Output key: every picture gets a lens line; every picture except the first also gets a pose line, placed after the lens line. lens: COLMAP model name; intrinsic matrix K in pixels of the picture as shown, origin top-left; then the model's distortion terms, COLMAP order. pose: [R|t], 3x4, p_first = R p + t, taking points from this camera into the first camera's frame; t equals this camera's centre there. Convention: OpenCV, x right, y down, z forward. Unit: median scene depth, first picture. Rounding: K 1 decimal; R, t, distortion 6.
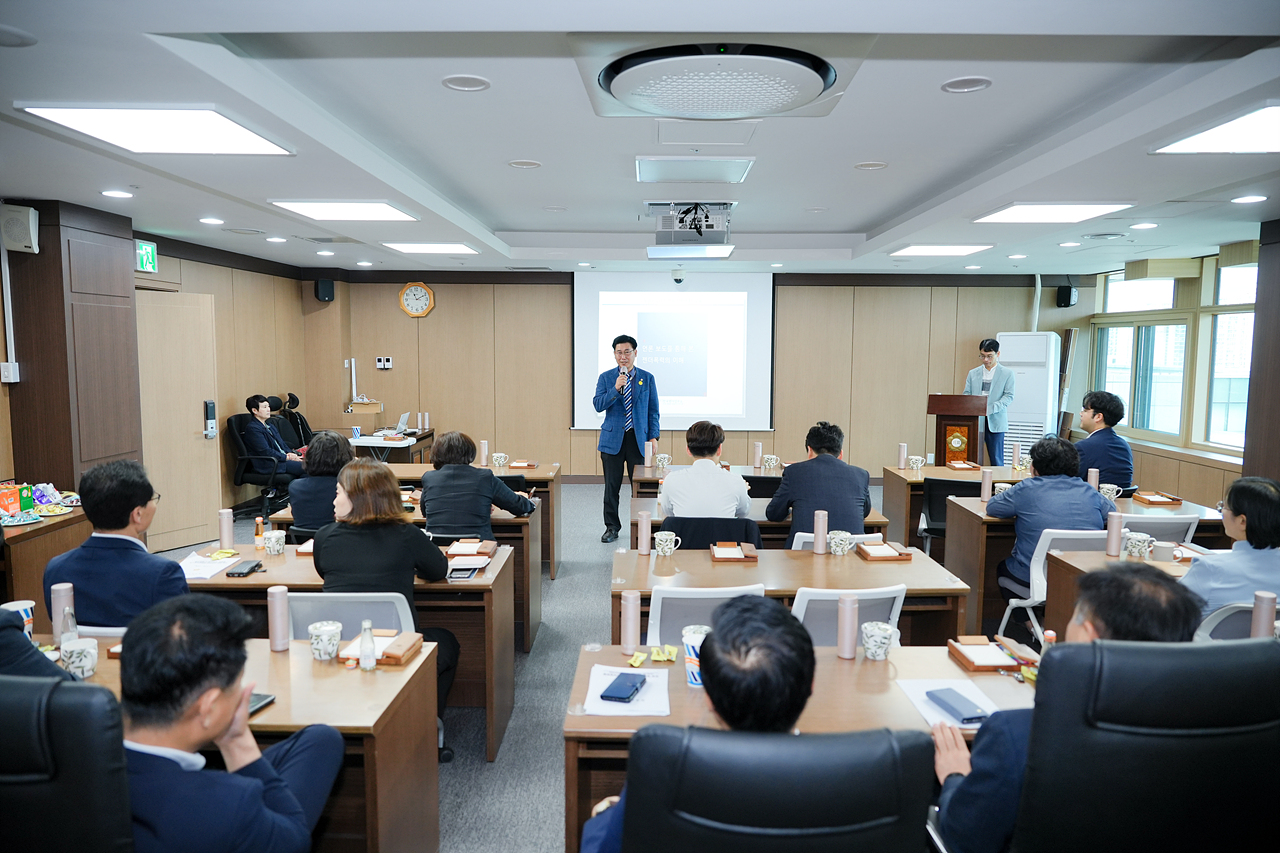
lens RADIAL K [[849.2, 0, 640.0], [0, 849.2, 426.5], [0, 0, 1]] dist [-0.003201, 0.003106]
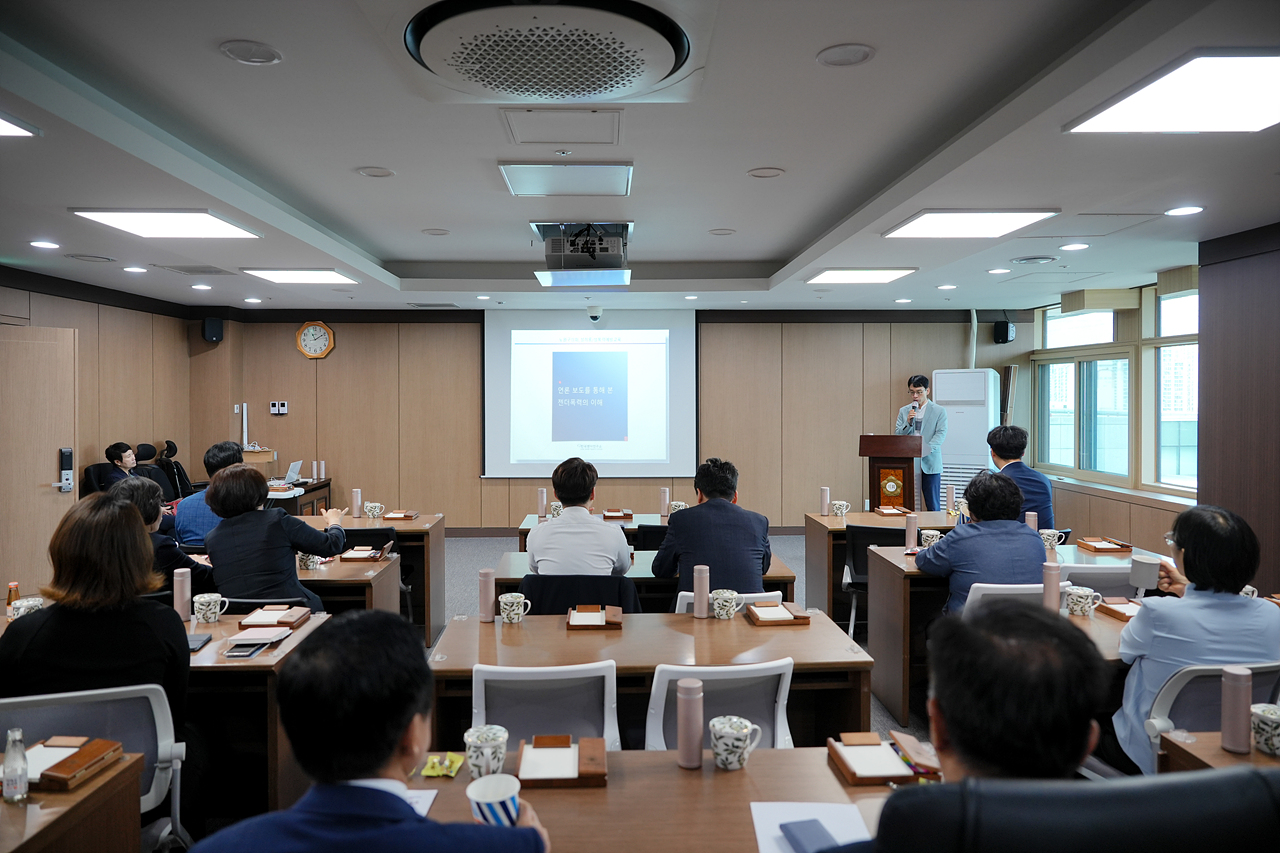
lens RADIAL K [[863.1, 0, 609.1], [0, 863.1, 405.8], [0, 0, 1]] dist [-0.002265, -0.004653]
pose [[0.999705, -0.008794, 0.022650, 0.060580], [0.010643, 0.996506, -0.082846, 0.007343], [-0.021842, 0.083063, 0.996305, 0.085208]]
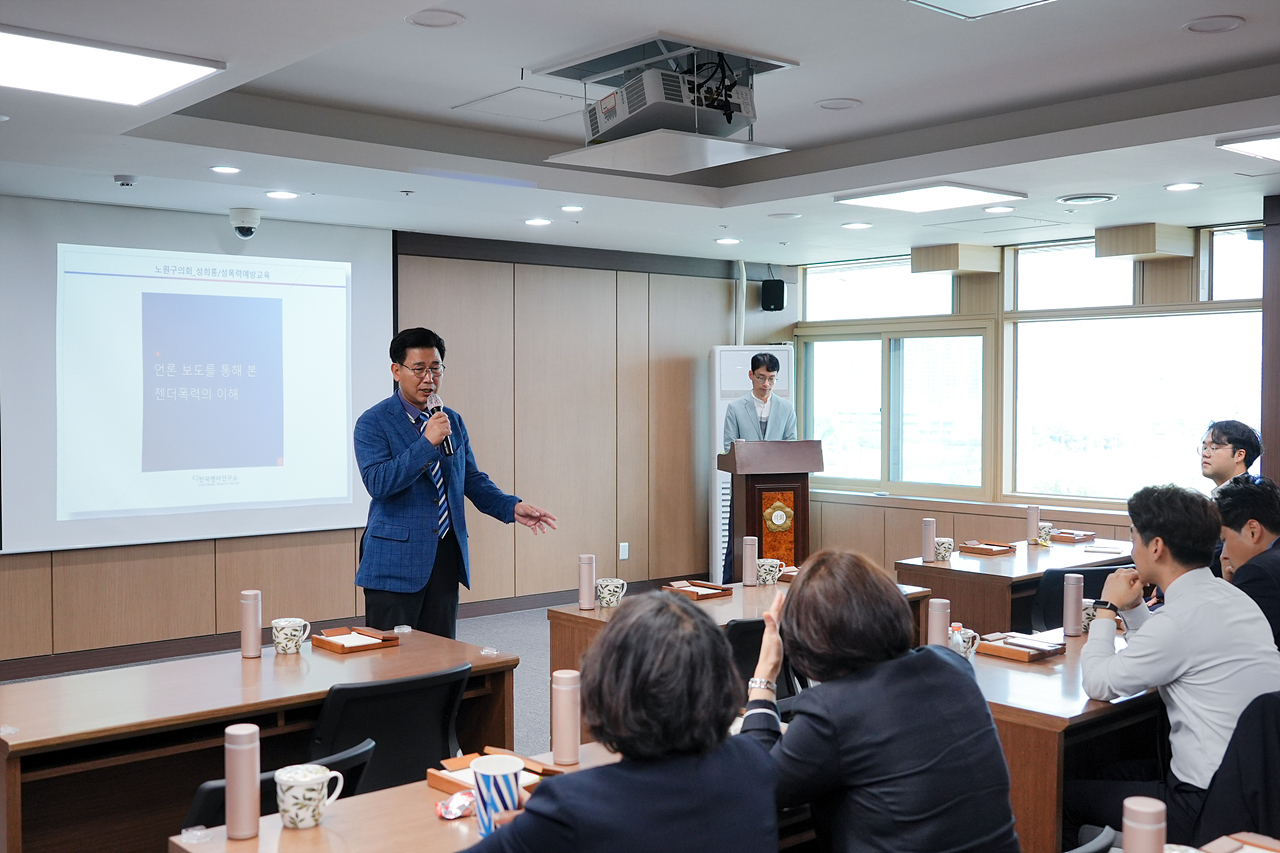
lens RADIAL K [[1341.2, 0, 640.0], [0, 1341.2, 426.5], [0, 0, 1]] dist [0.009992, 0.003019]
pose [[0.747788, -0.025746, 0.663439, -0.473917], [0.068385, 0.996920, -0.038391, -0.022680], [-0.660407, 0.074078, 0.747245, 0.441182]]
